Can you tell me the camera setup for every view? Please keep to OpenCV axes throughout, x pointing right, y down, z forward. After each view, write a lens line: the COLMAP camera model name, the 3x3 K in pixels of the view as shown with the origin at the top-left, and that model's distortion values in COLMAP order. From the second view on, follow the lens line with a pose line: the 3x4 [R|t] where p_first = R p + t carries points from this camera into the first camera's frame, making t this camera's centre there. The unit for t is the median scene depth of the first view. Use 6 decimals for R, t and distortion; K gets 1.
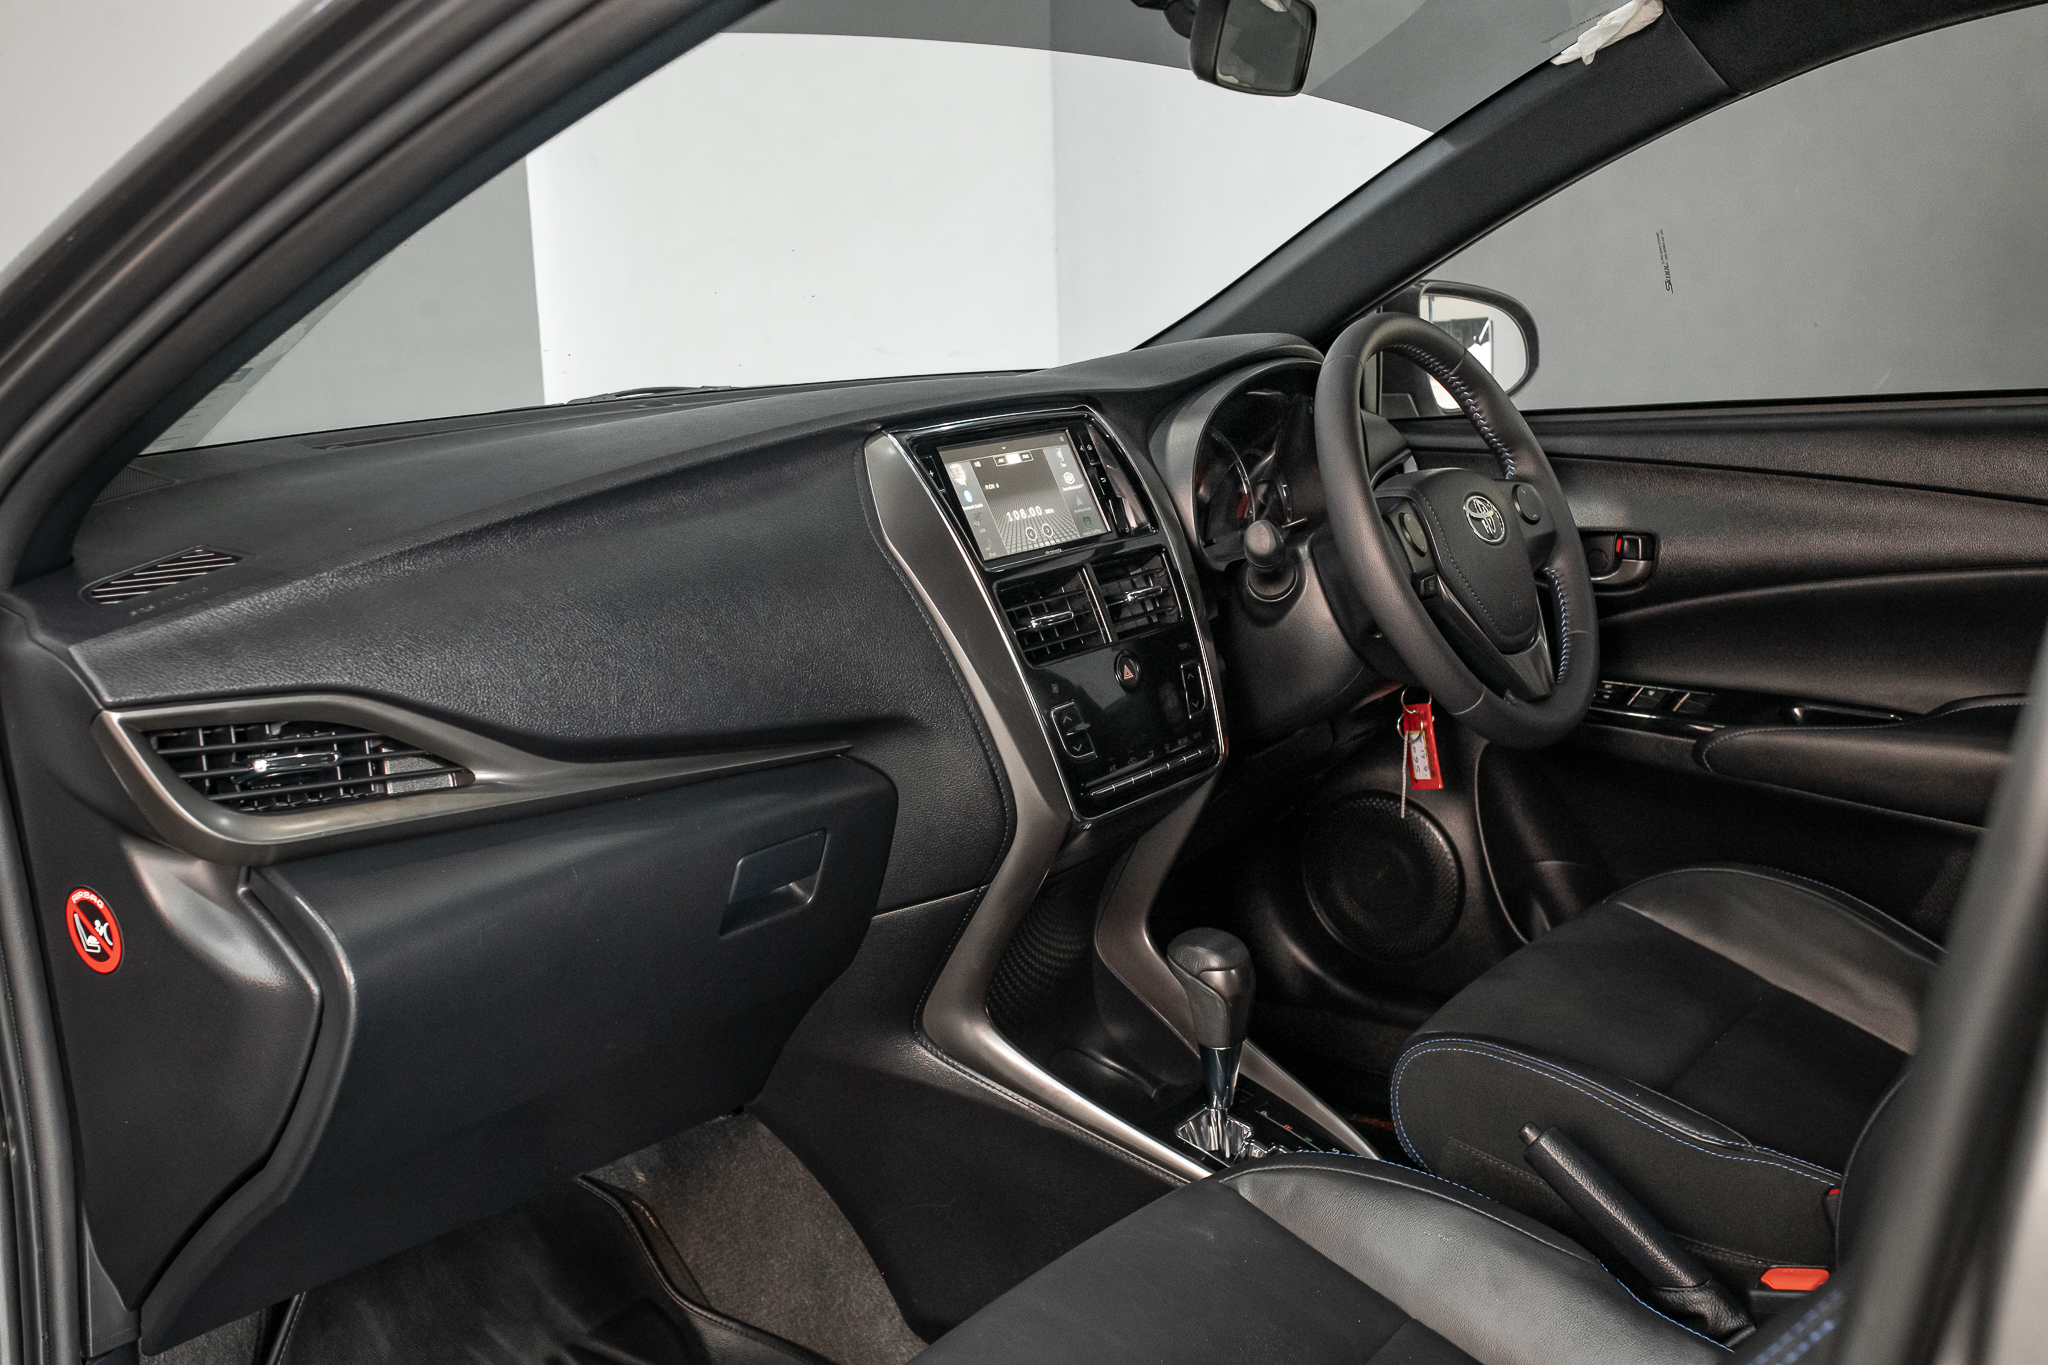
lens RADIAL K [[2048.0, 0, 1024.0], [0, 2048.0, 682.5], [0, 0, 1]] dist [-0.174646, 0.493918]
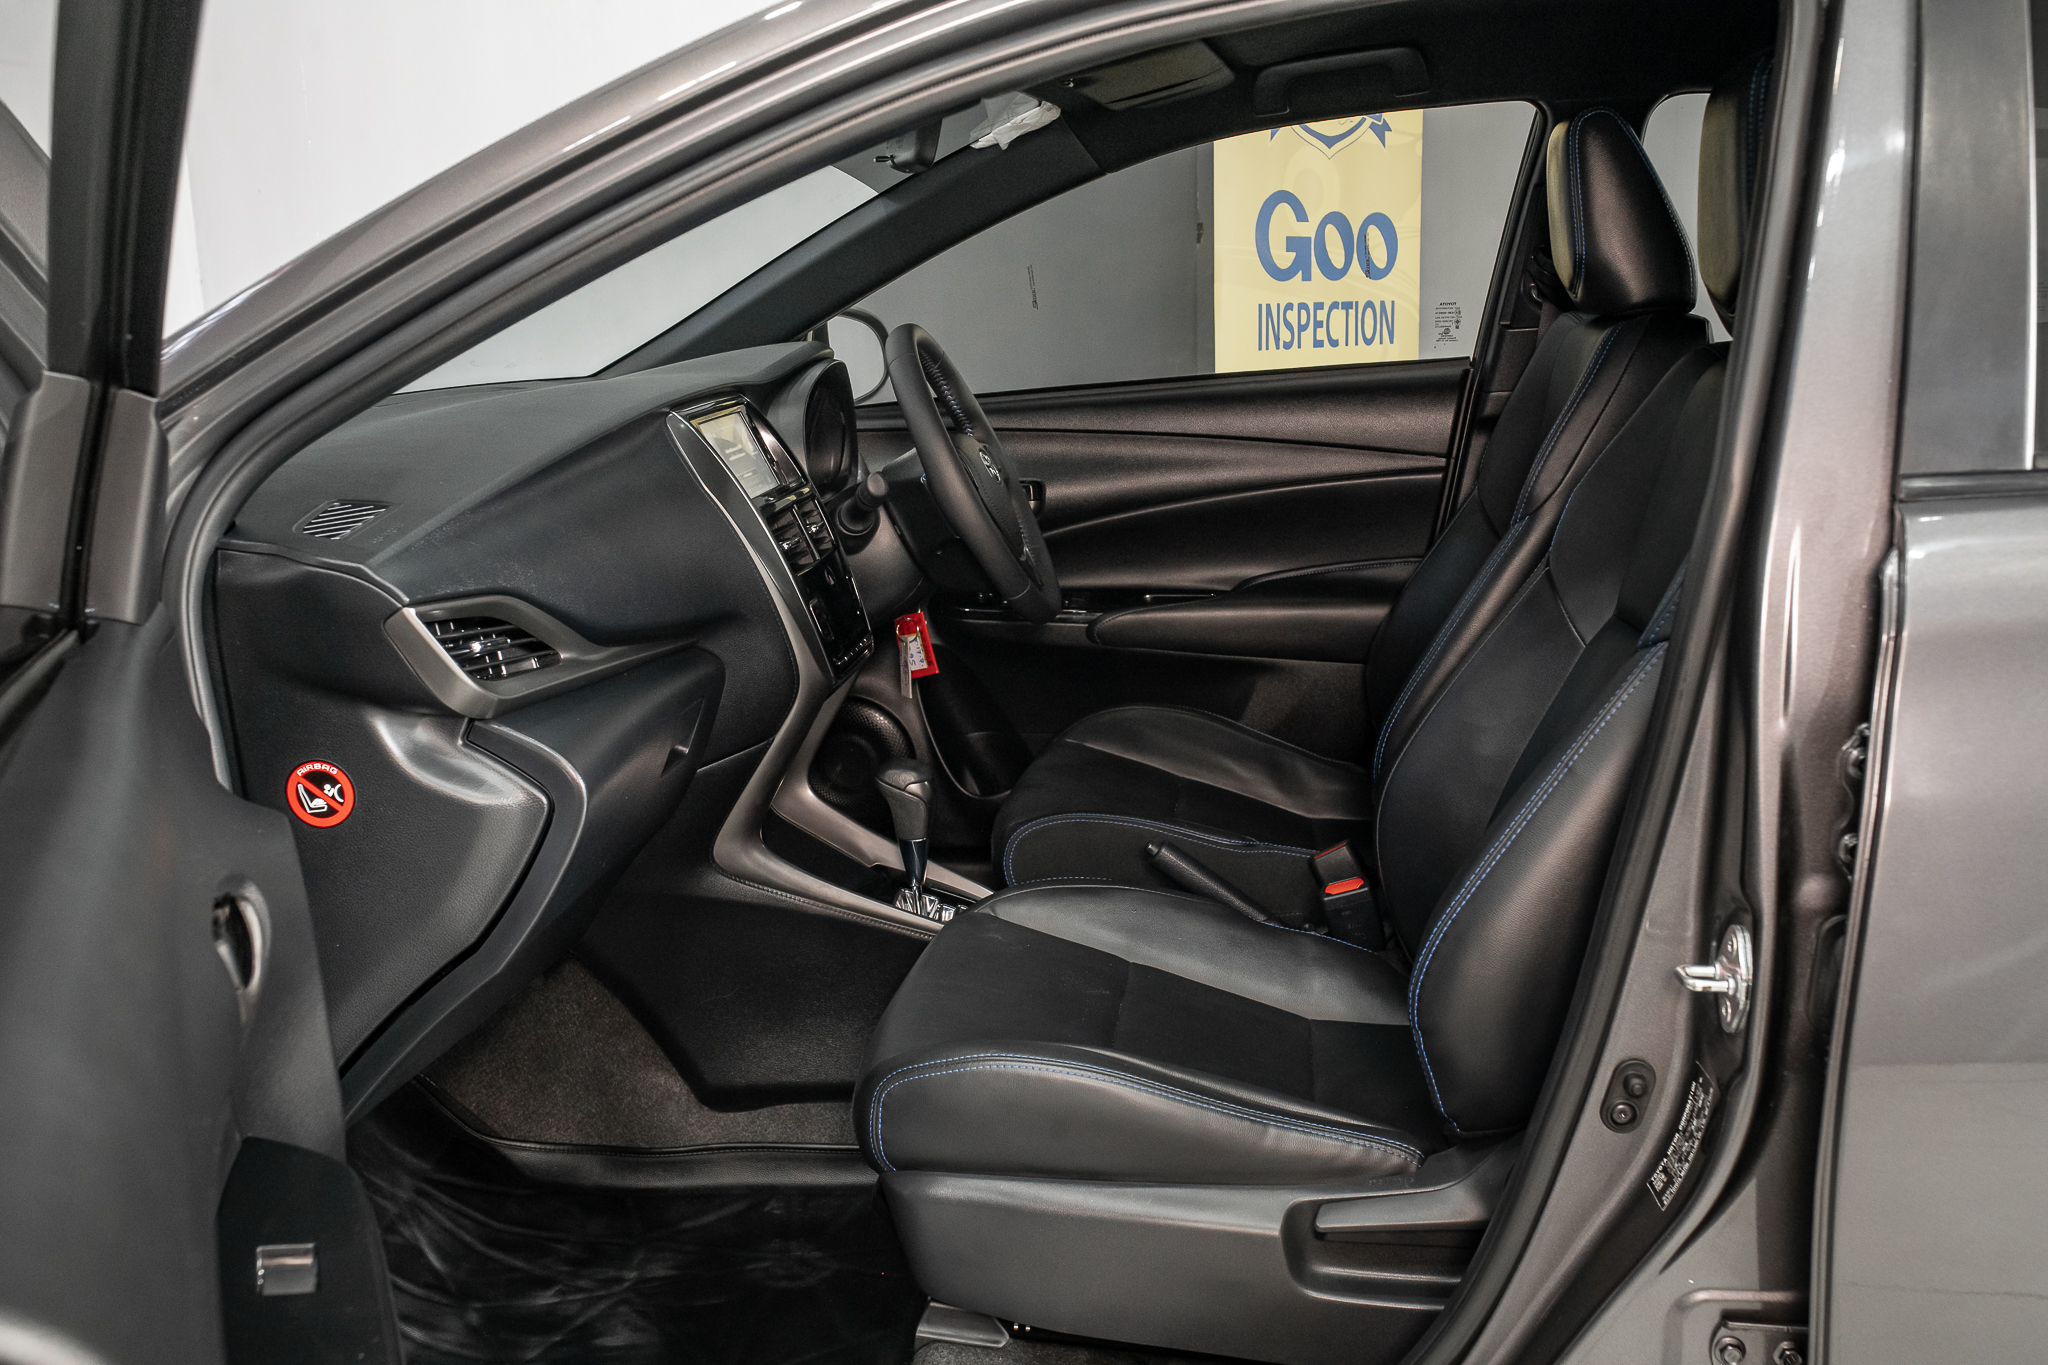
lens RADIAL K [[2099.0, 0, 1024.0], [0, 2099.0, 682.5], [0, 0, 1]] dist [-0.066304, -0.021626]
pose [[0.855021, -0.096362, 0.509561, -0.576729], [0.109509, 0.993977, 0.004217, 0.073333], [-0.506899, 0.052196, 0.860424, -0.299105]]
